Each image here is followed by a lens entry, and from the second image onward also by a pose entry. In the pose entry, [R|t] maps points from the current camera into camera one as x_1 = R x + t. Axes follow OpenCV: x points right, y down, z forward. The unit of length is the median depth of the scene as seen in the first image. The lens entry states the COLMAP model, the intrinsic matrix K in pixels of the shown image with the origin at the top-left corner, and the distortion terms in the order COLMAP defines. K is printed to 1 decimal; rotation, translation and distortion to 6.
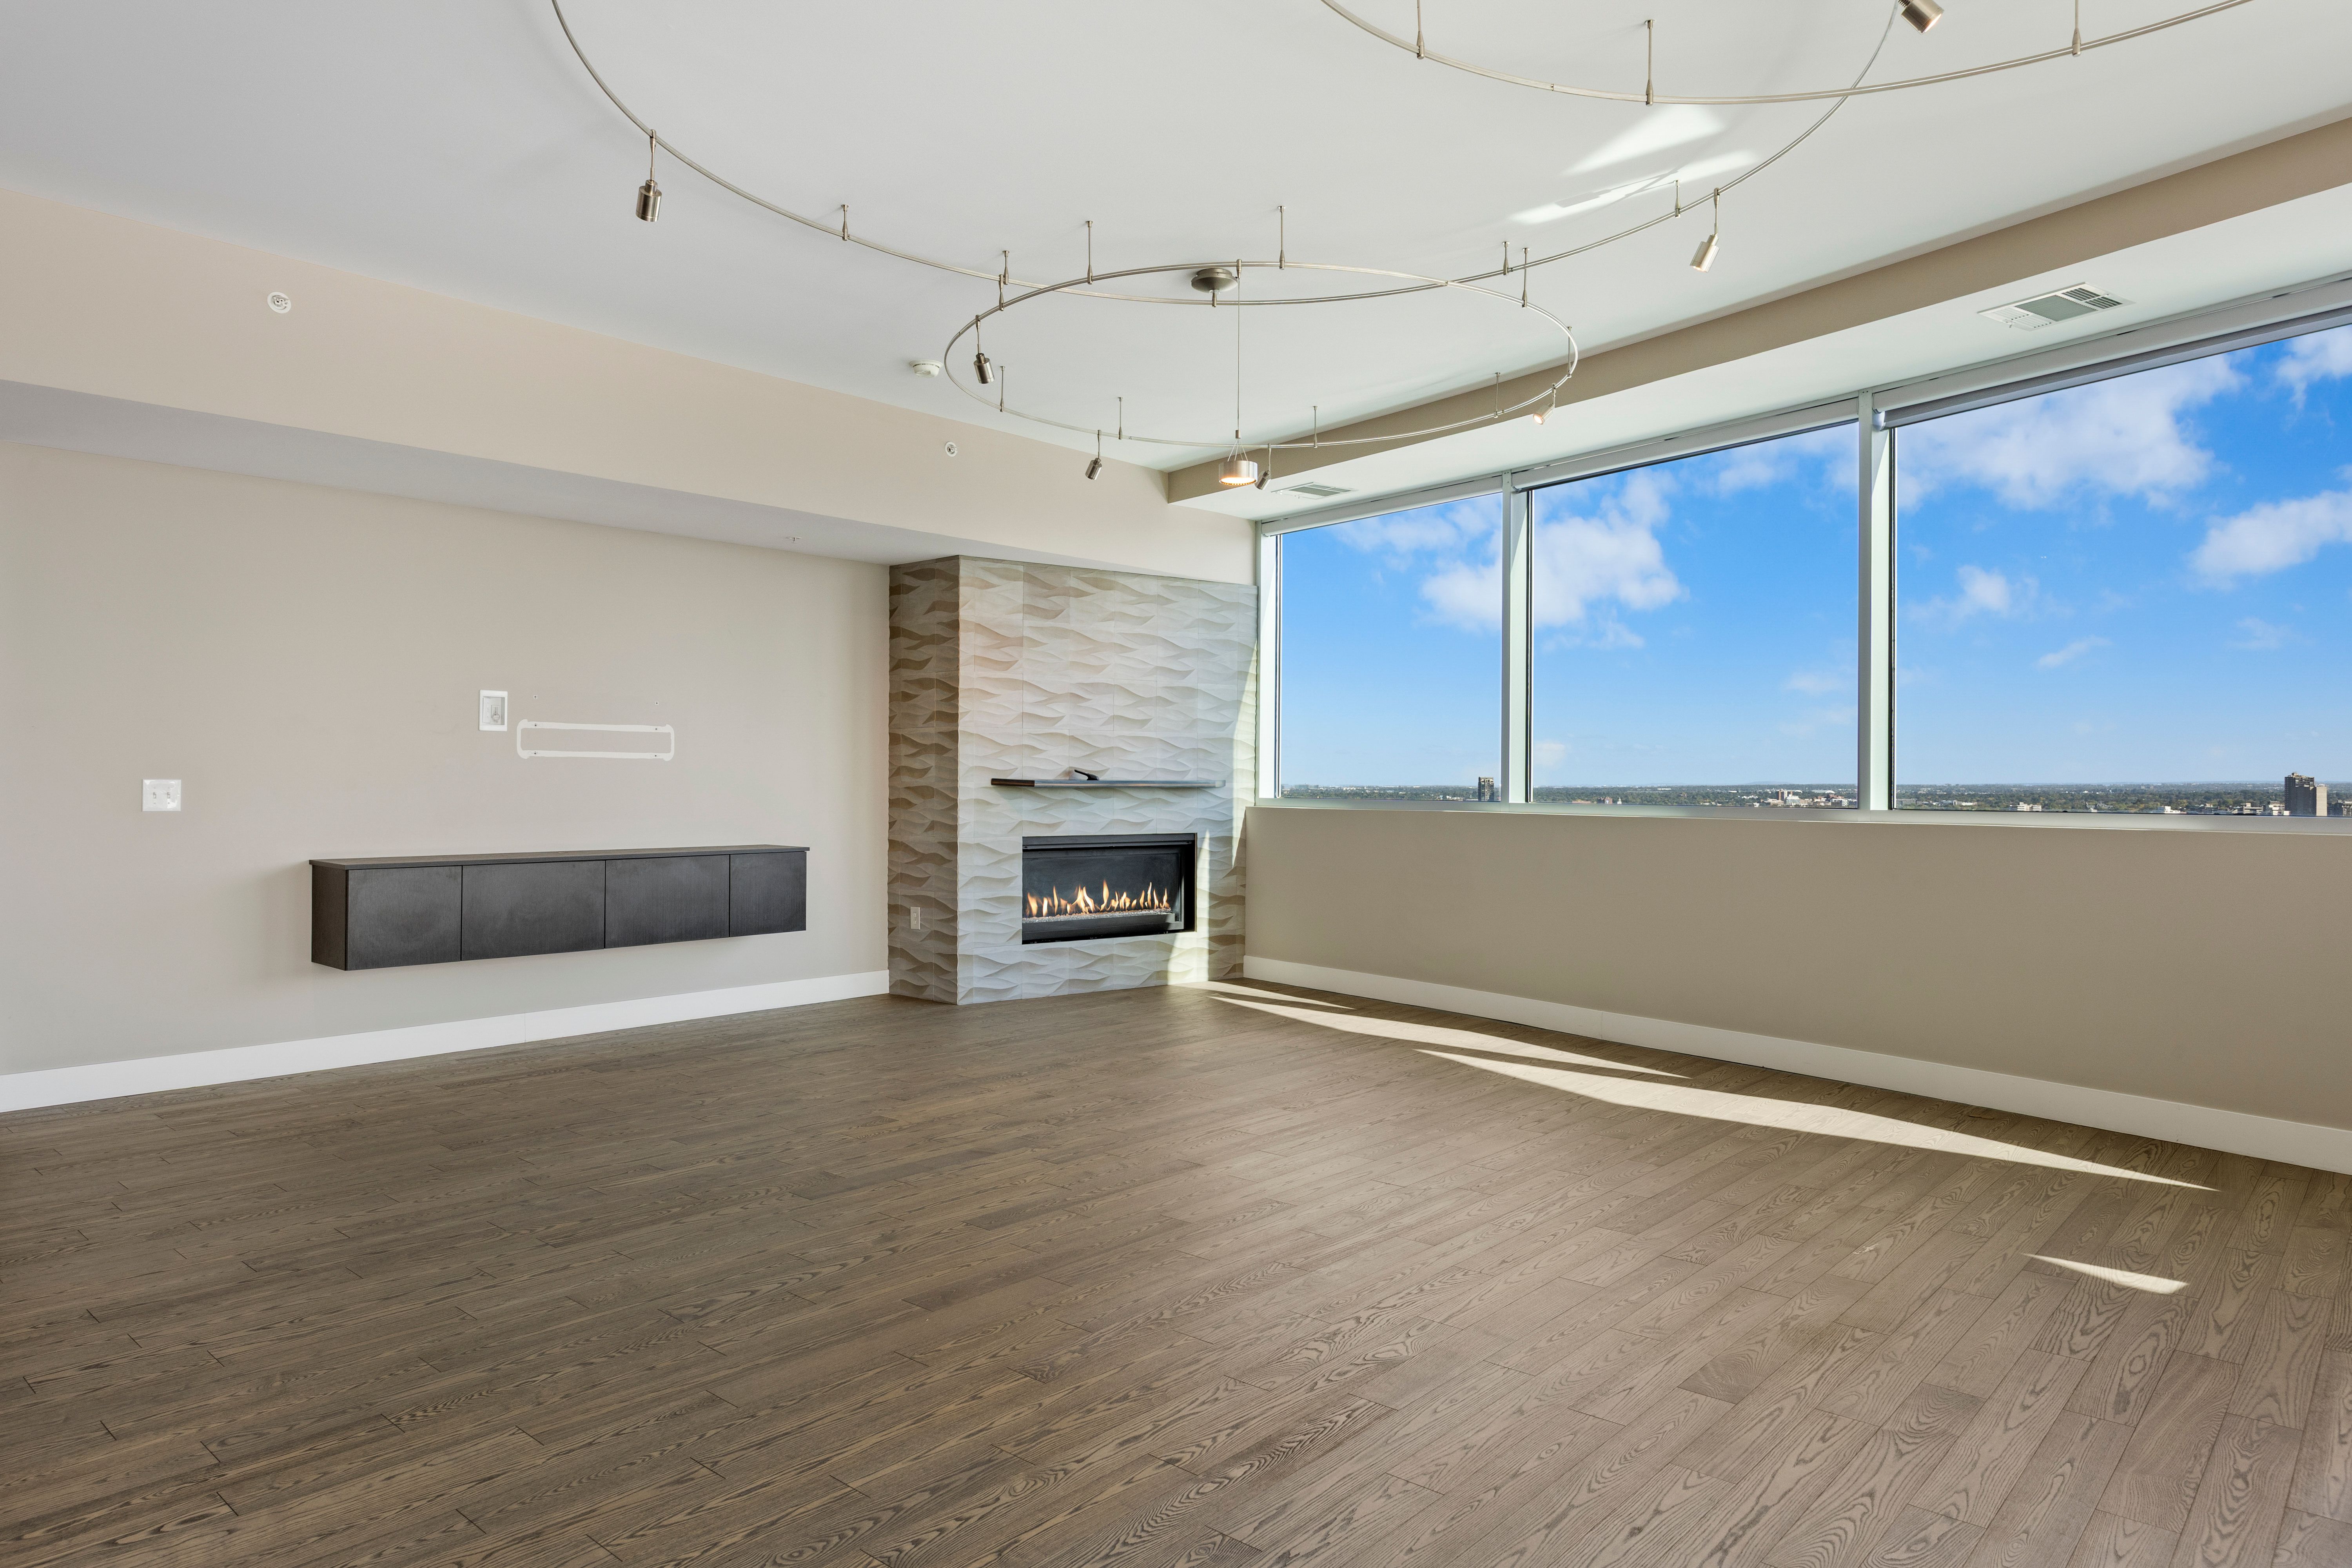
lens RADIAL K [[1439.0, 0, 1176.0], [0, 1439.0, 784.0], [0, 0, 1]] dist [-0.004220, -0.000184]
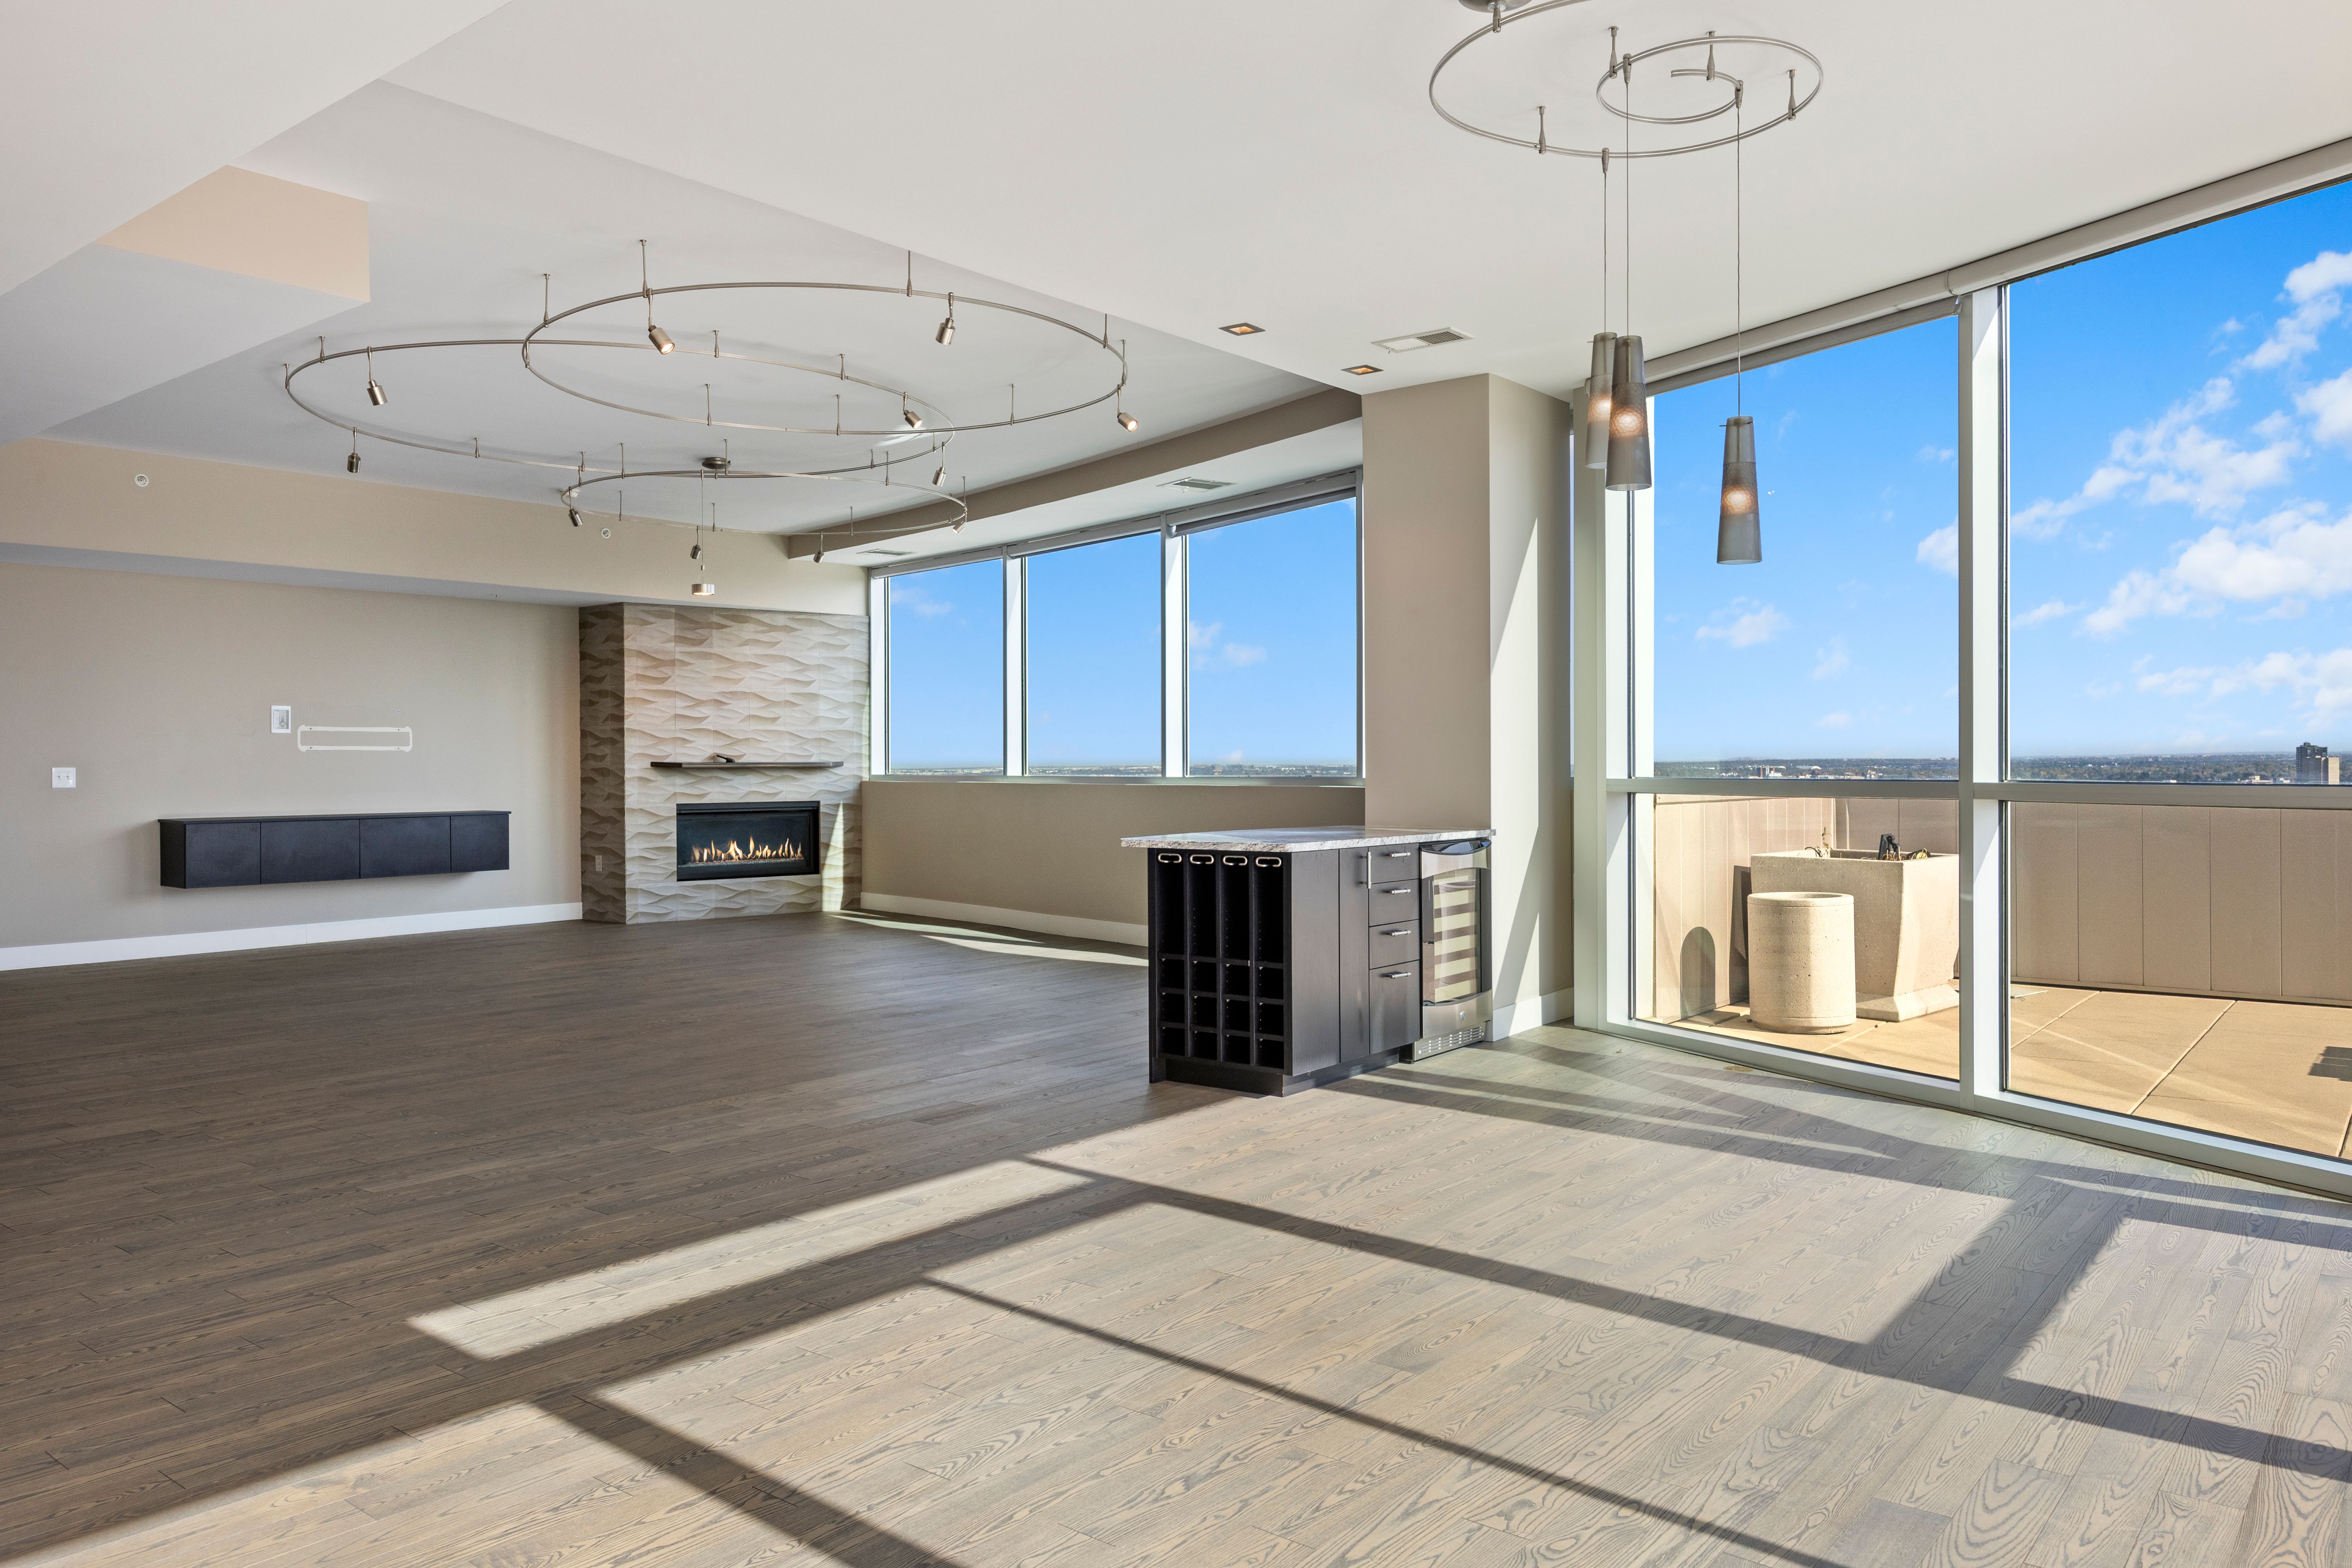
lens RADIAL K [[1629.0, 0, 1174.4], [0, 1629.0, 776.4], [0, 0, 1]] dist [-0.002141, -0.000079]
pose [[0.998832, -0.009862, 0.047291, 0.300560], [0.009534, 0.999929, 0.007155, 0.003739], [-0.047358, -0.006696, 0.998856, -0.592853]]
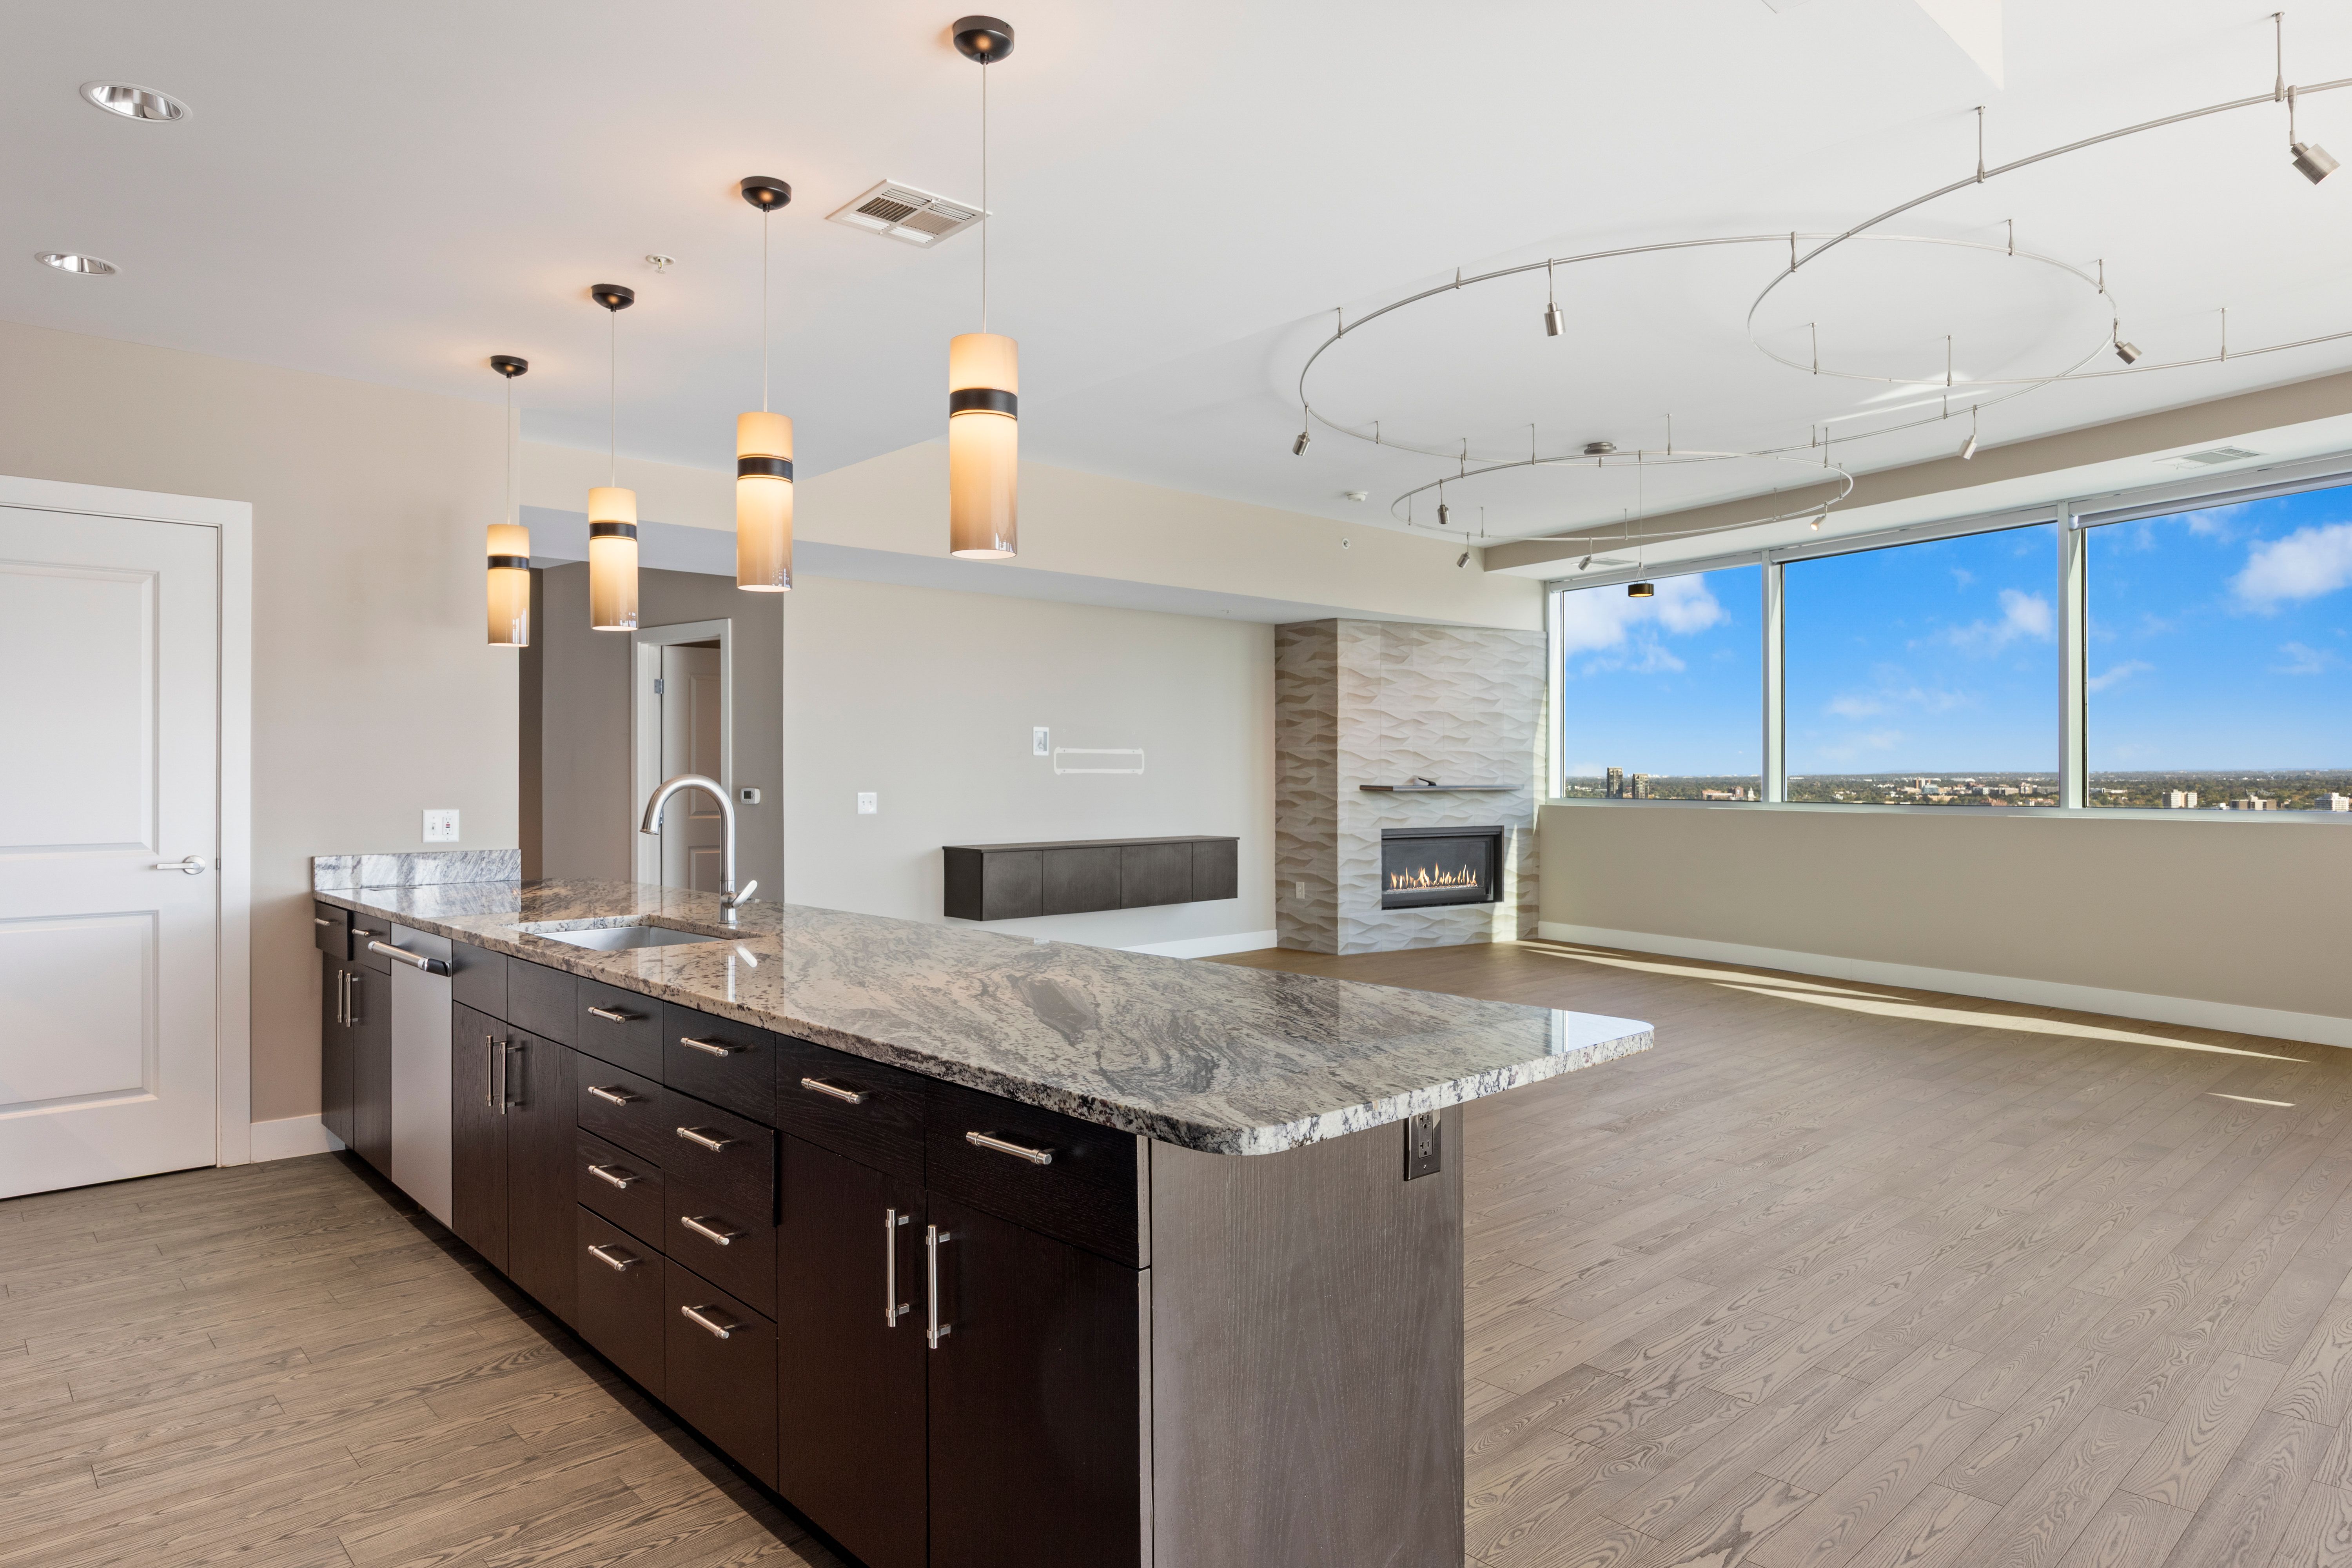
lens RADIAL K [[1388.9, 0, 1176.8], [0, 1388.9, 774.8], [0, 0, 1]] dist [-0.004445, 0.001075]
pose [[0.995725, -0.006266, -0.092156, -0.177170], [0.006151, 0.999980, -0.001529, -0.012315], [0.092164, 0.000955, 0.995743, -0.288713]]
